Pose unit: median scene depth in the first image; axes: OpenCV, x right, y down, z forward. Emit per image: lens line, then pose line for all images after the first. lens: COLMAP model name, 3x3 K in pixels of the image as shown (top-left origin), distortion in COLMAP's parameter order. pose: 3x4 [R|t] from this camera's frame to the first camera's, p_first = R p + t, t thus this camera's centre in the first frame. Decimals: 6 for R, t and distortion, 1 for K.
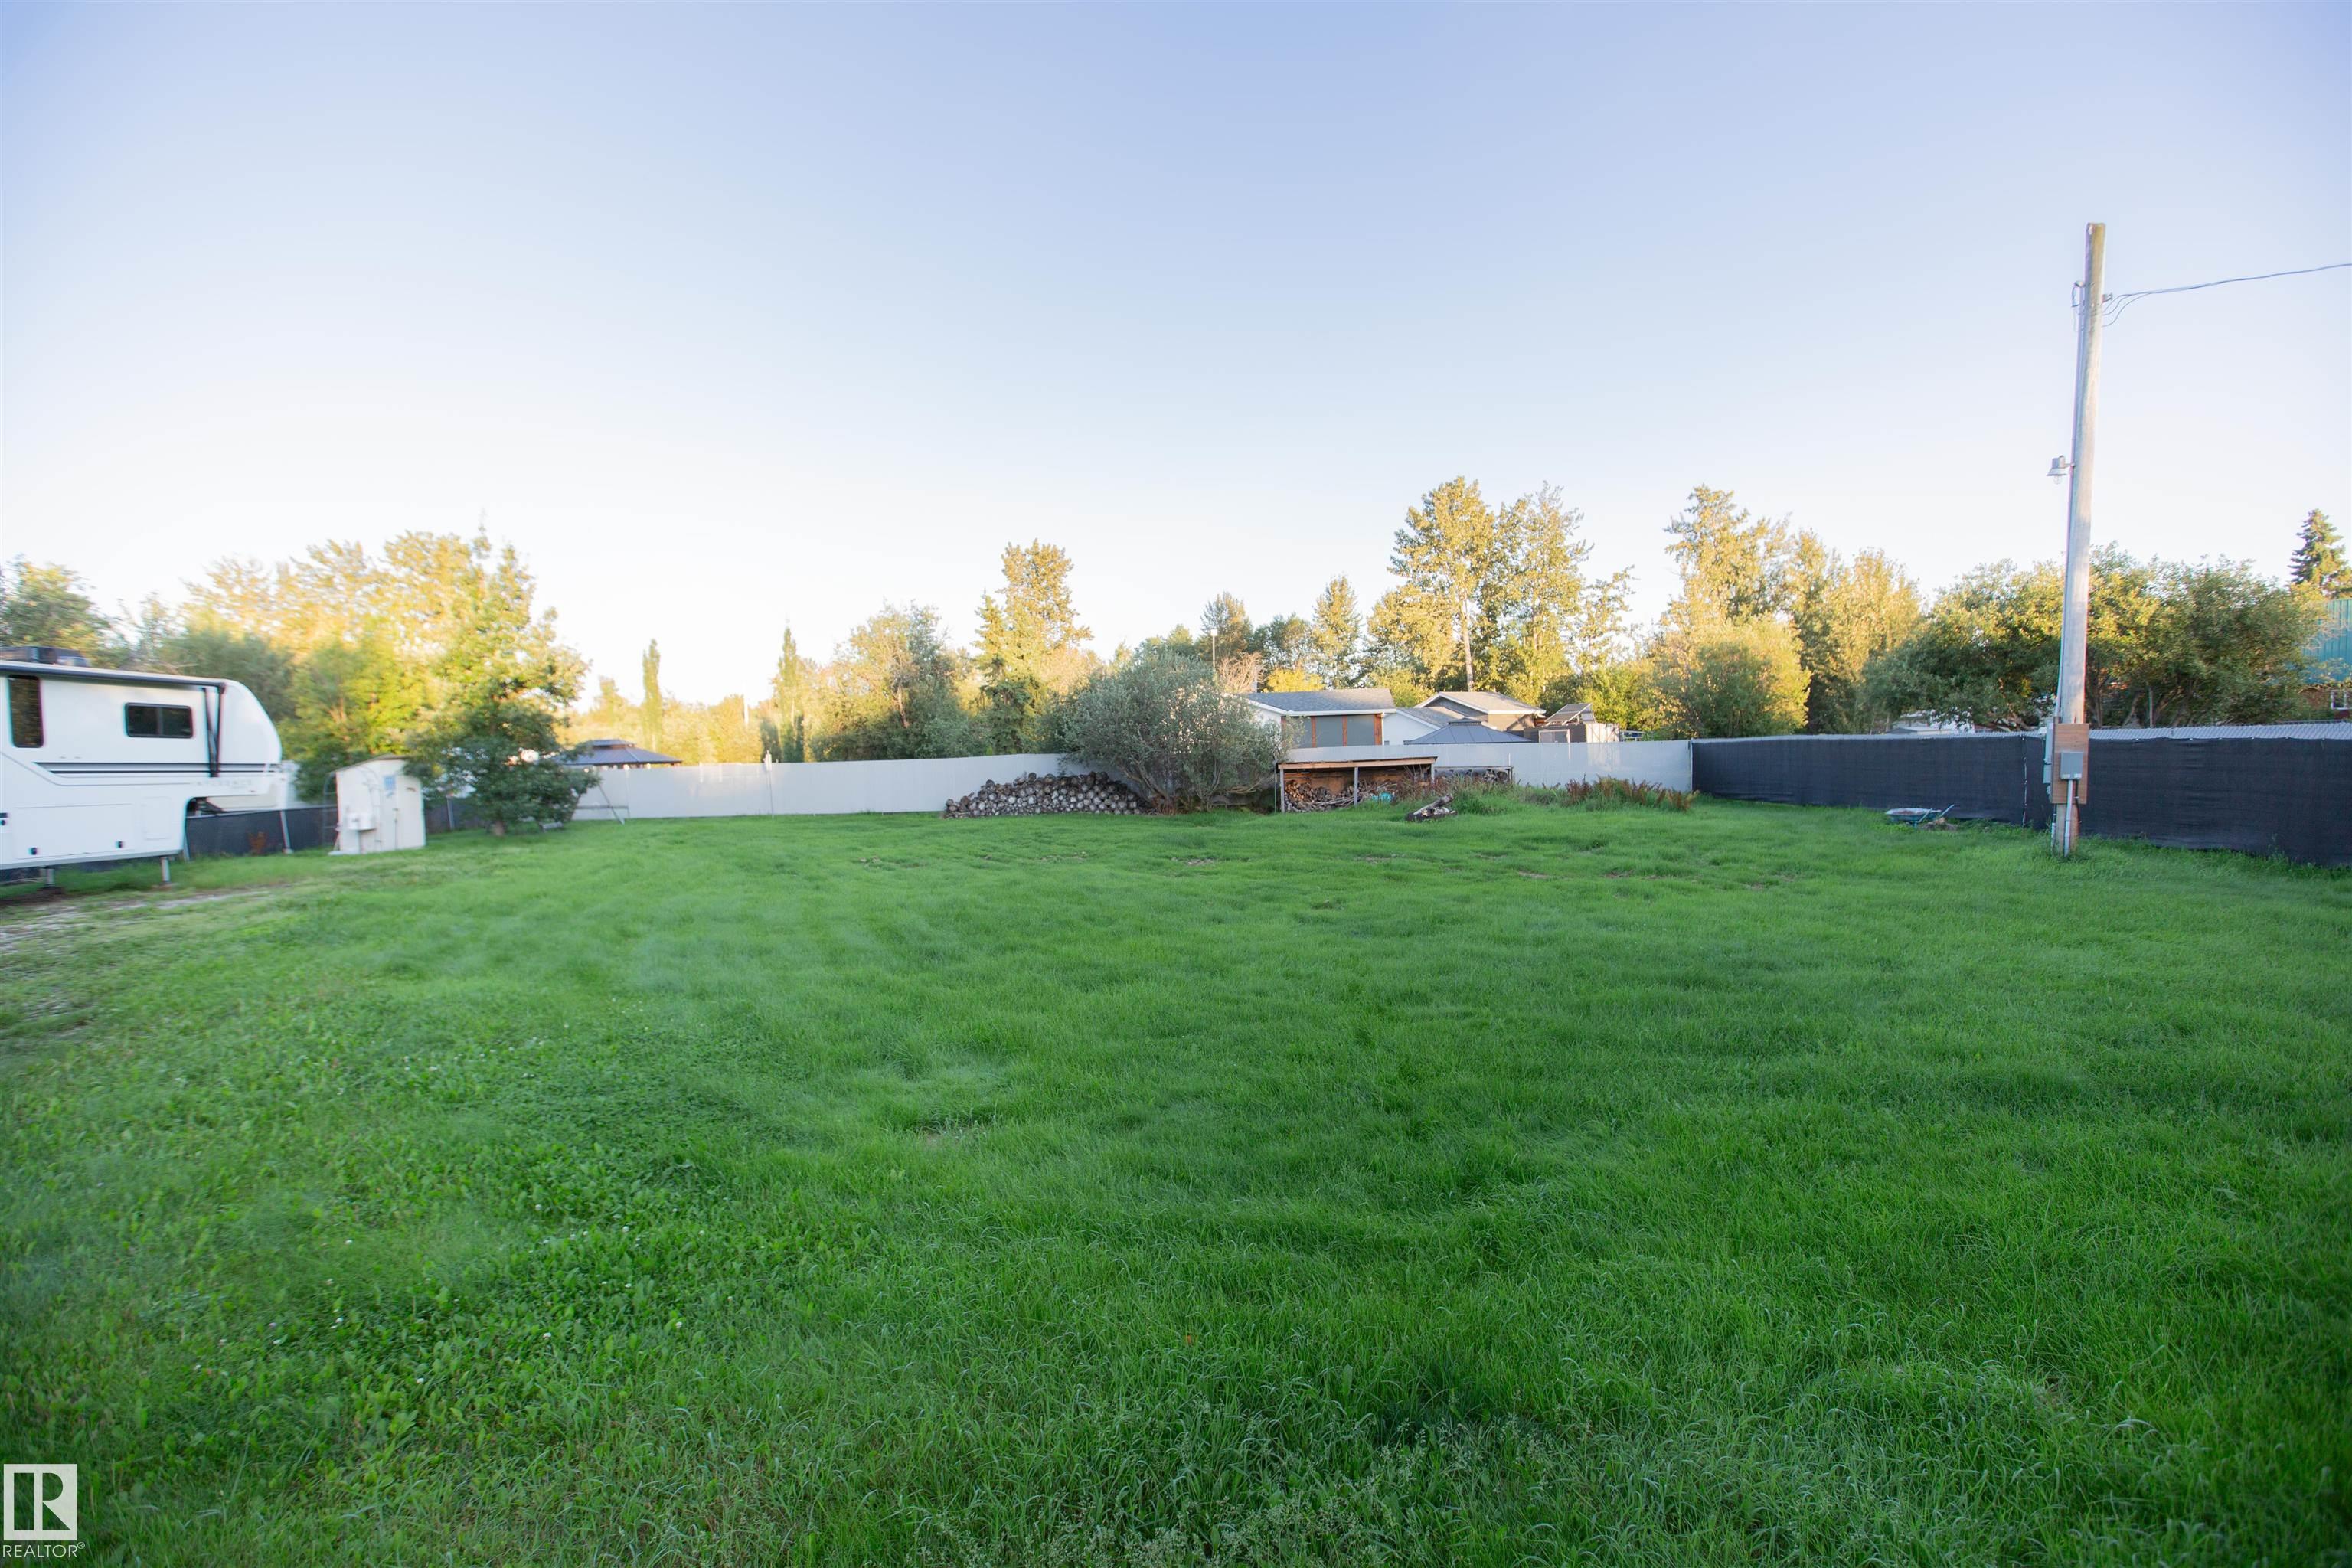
lens RADIAL K [[1073.6, 0, 1174.6], [0, 1073.6, 780.3], [0, 0, 1]] dist [-0.058151, 0.023493]
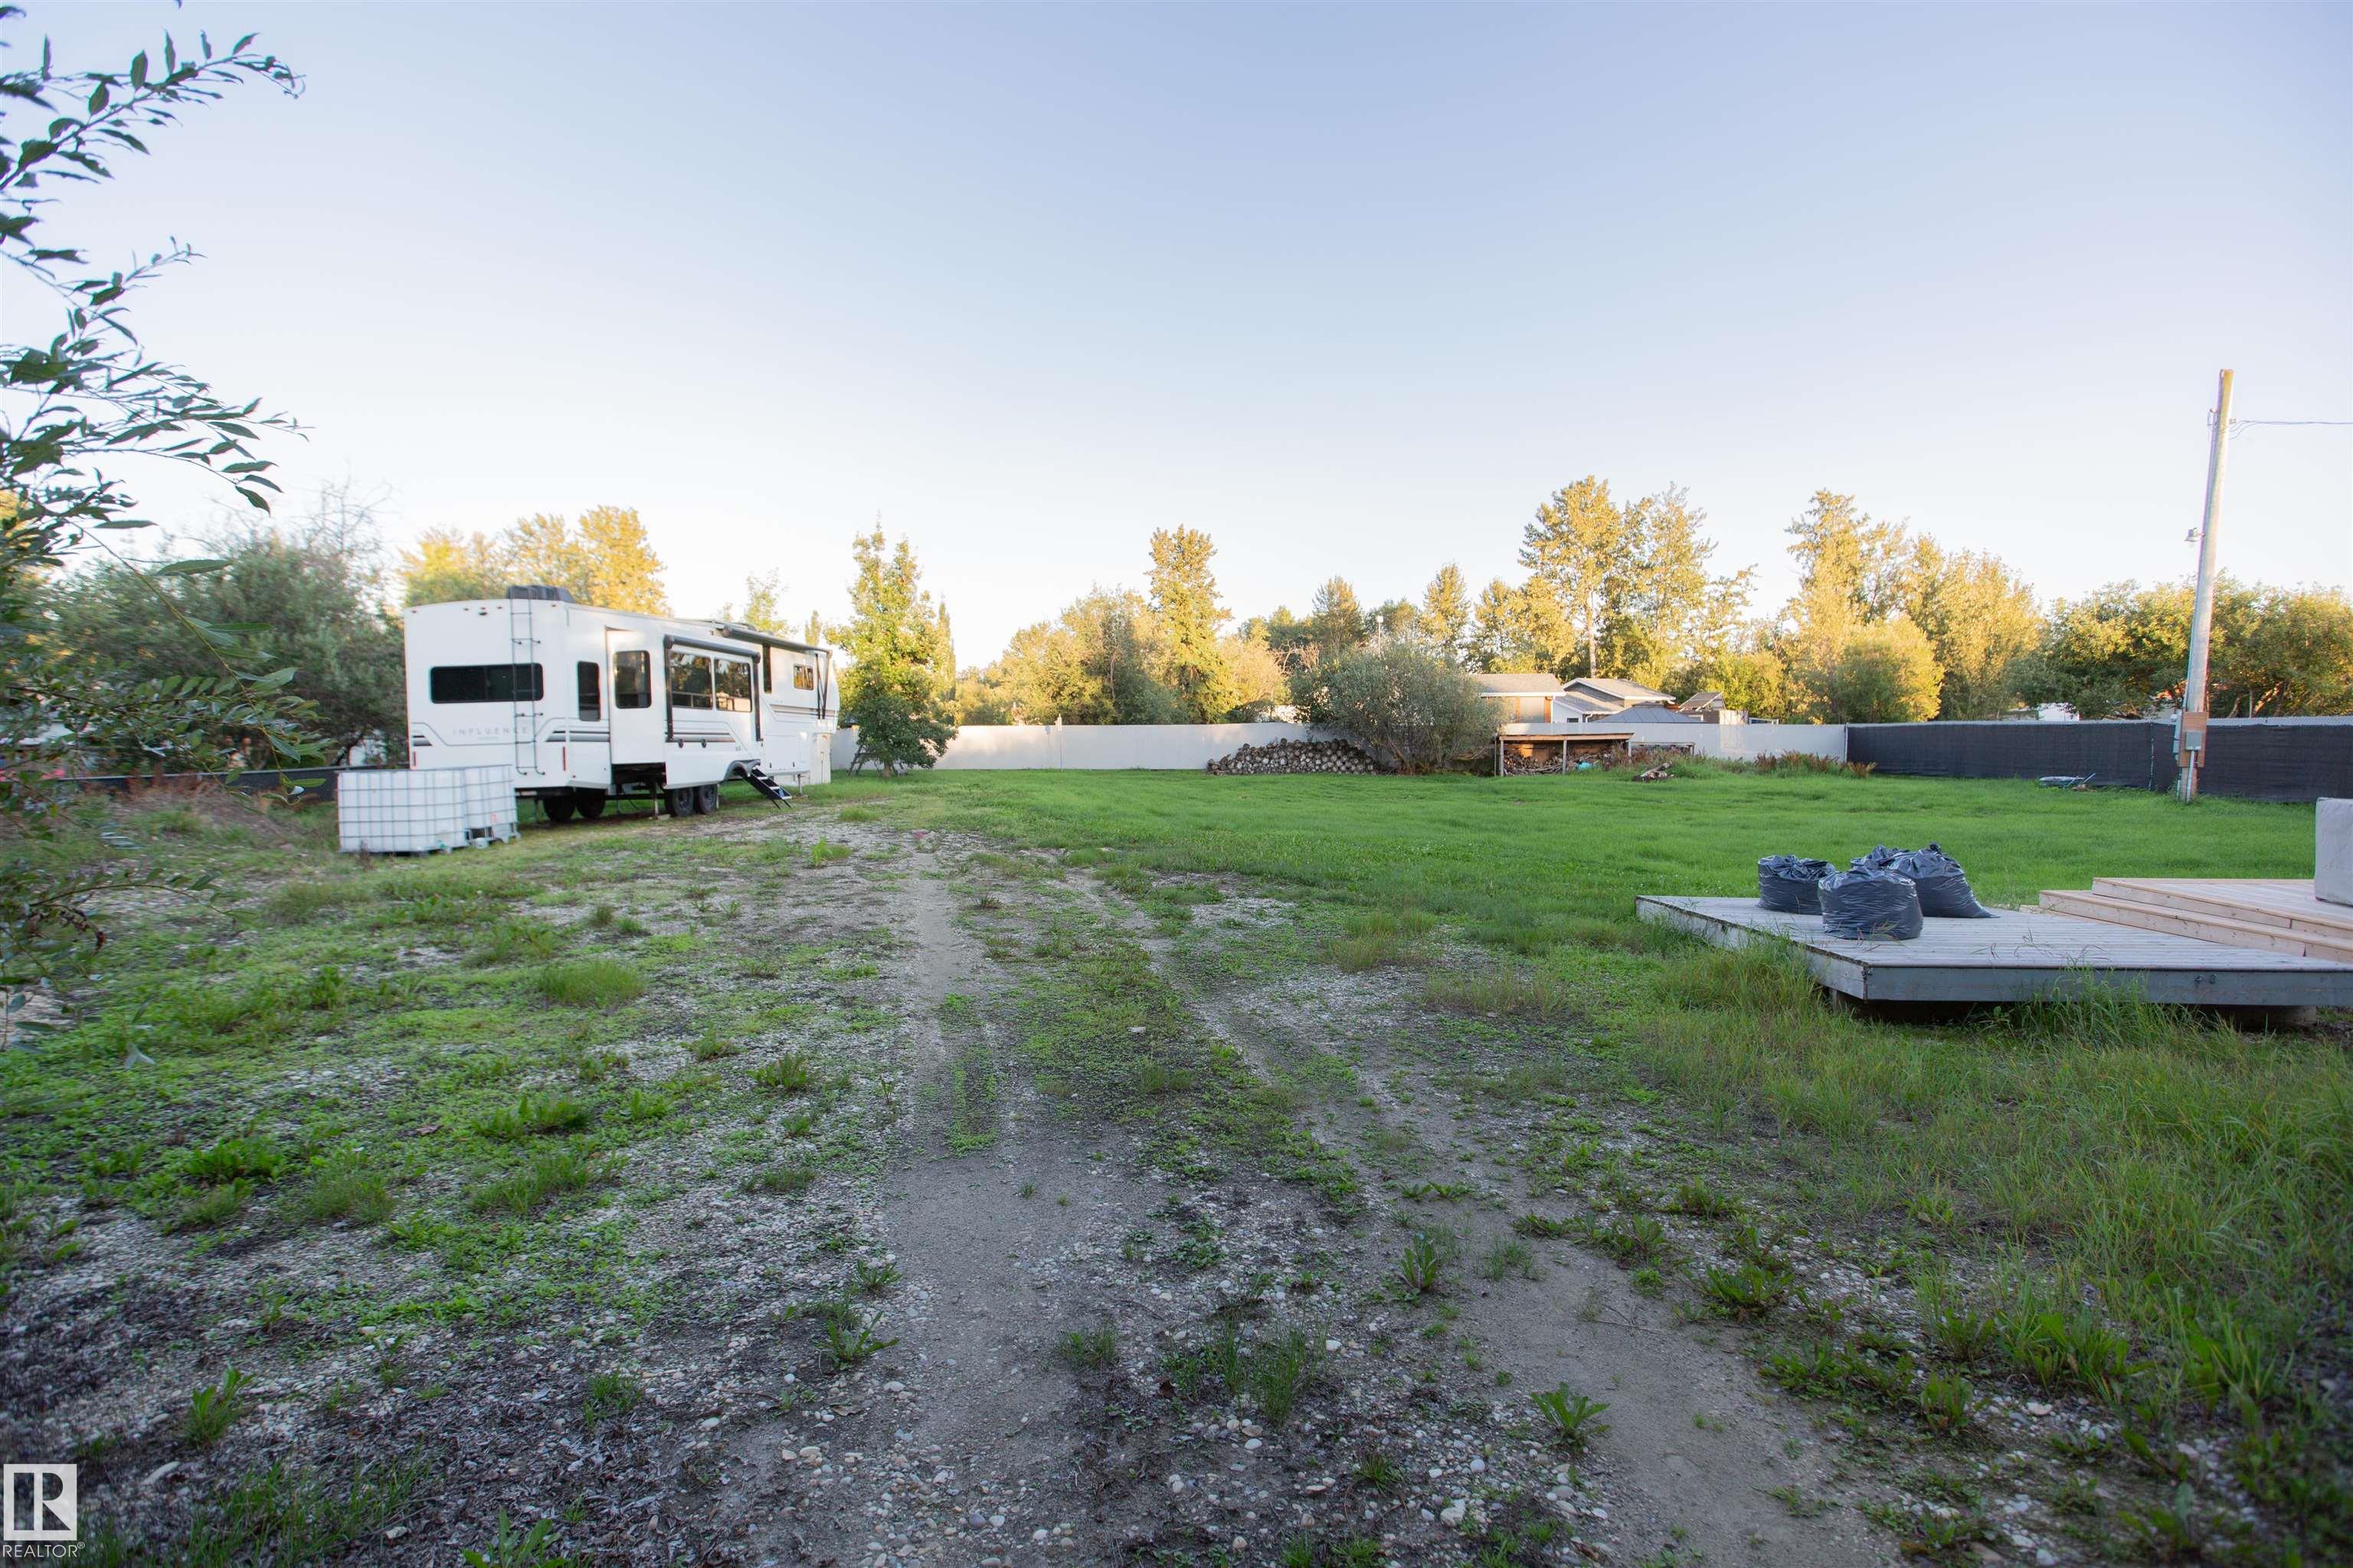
lens RADIAL K [[1107.8, 0, 1176.5], [0, 1107.8, 784.0], [0, 0, 1]] dist [-0.060921, 0.028251]
pose [[0.999214, 0.025283, -0.030524, -0.221534], [-0.024664, 0.999485, 0.020511, 0.021797], [0.031027, -0.019742, 0.999324, -0.234968]]
